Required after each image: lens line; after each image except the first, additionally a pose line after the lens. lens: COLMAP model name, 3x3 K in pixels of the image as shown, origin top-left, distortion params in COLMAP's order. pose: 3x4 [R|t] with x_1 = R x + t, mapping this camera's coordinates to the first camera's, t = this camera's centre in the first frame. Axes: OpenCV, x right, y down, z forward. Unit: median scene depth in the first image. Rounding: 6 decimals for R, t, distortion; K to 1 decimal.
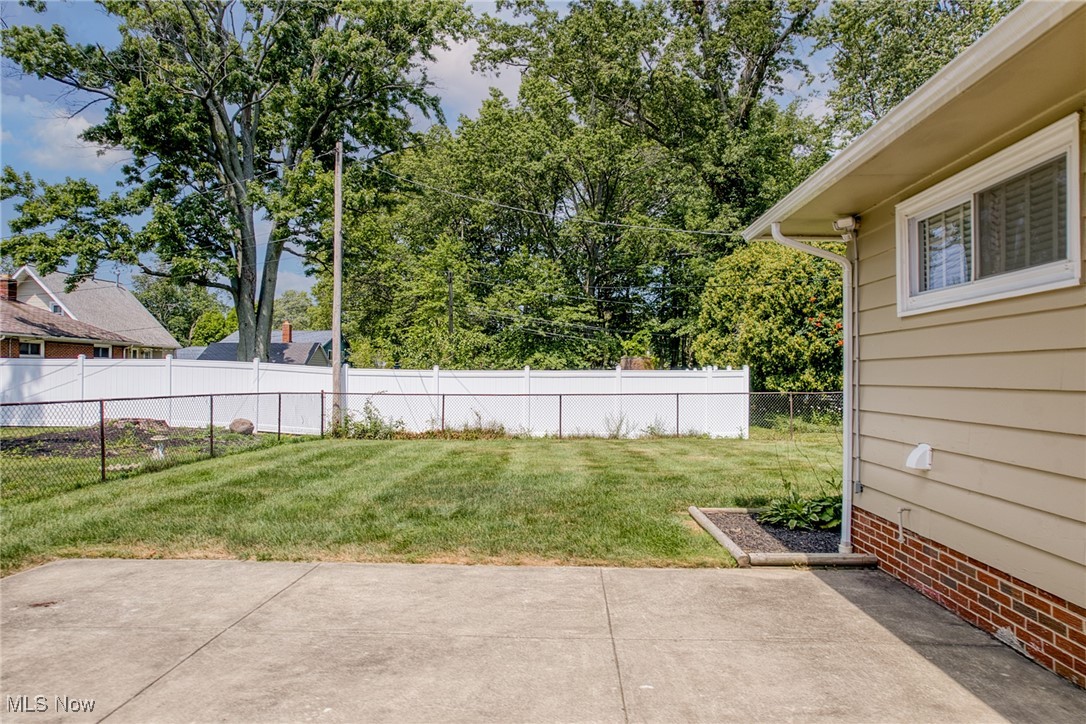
lens RADIAL K [[706.0, 0, 546.6], [0, 706.0, 364.6], [0, 0, 1]] dist [-0.083094, 0.075364]
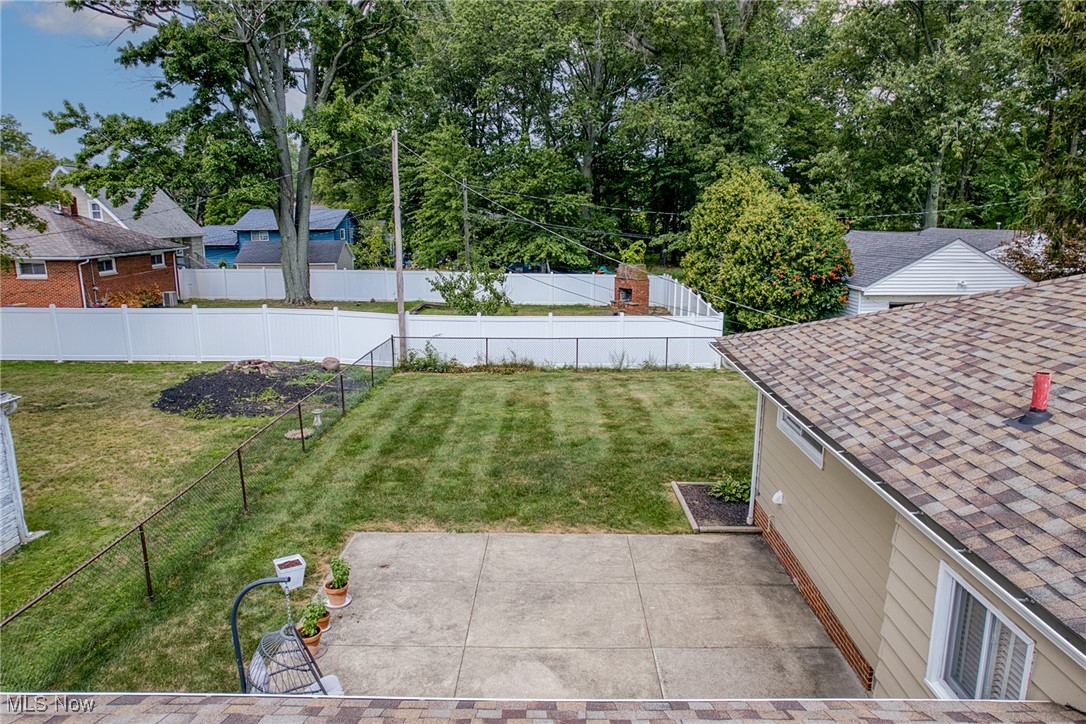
lens RADIAL K [[706.0, 0, 546.6], [0, 706.0, 364.6], [0, 0, 1]] dist [-0.083094, 0.075364]
pose [[0.999838, -0.003025, 0.017737, -0.059942], [-0.001108, 0.973557, 0.228442, -0.206350], [-0.017959, -0.228424, 0.973396, -0.273827]]
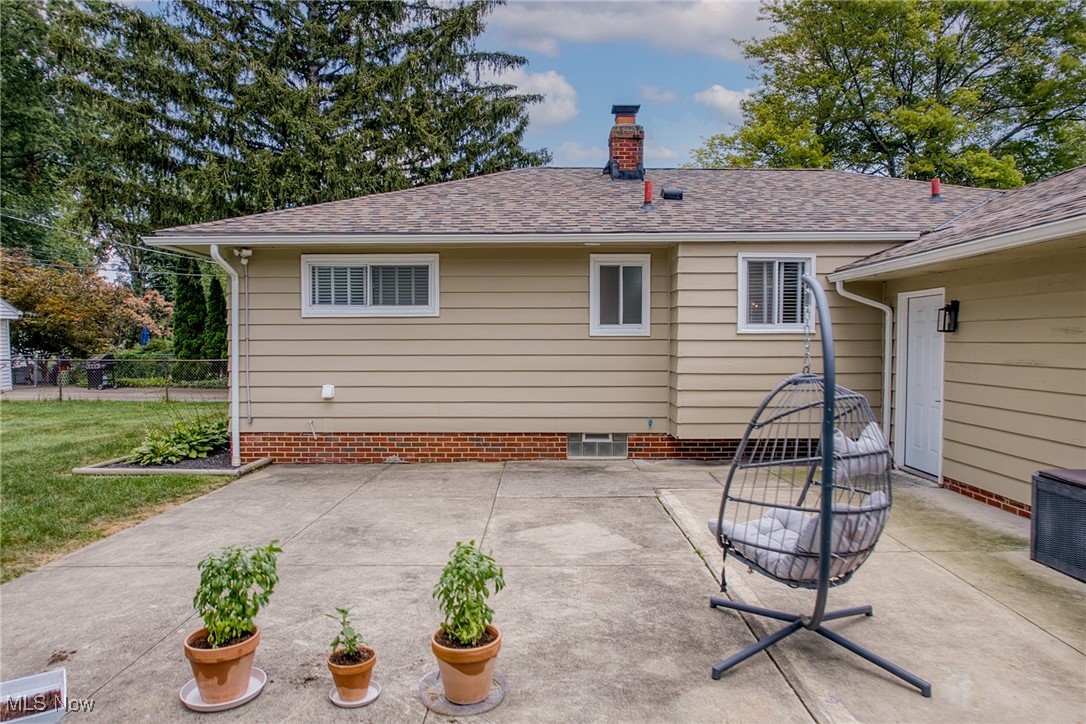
lens RADIAL K [[706.0, 0, 546.6], [0, 706.0, 364.6], [0, 0, 1]] dist [-0.083094, 0.075364]
pose [[-0.021798, -0.037944, 0.999042, -0.383326], [-0.015988, 0.999165, 0.037600, -0.006458], [-0.999635, -0.015153, -0.022386, 0.117583]]
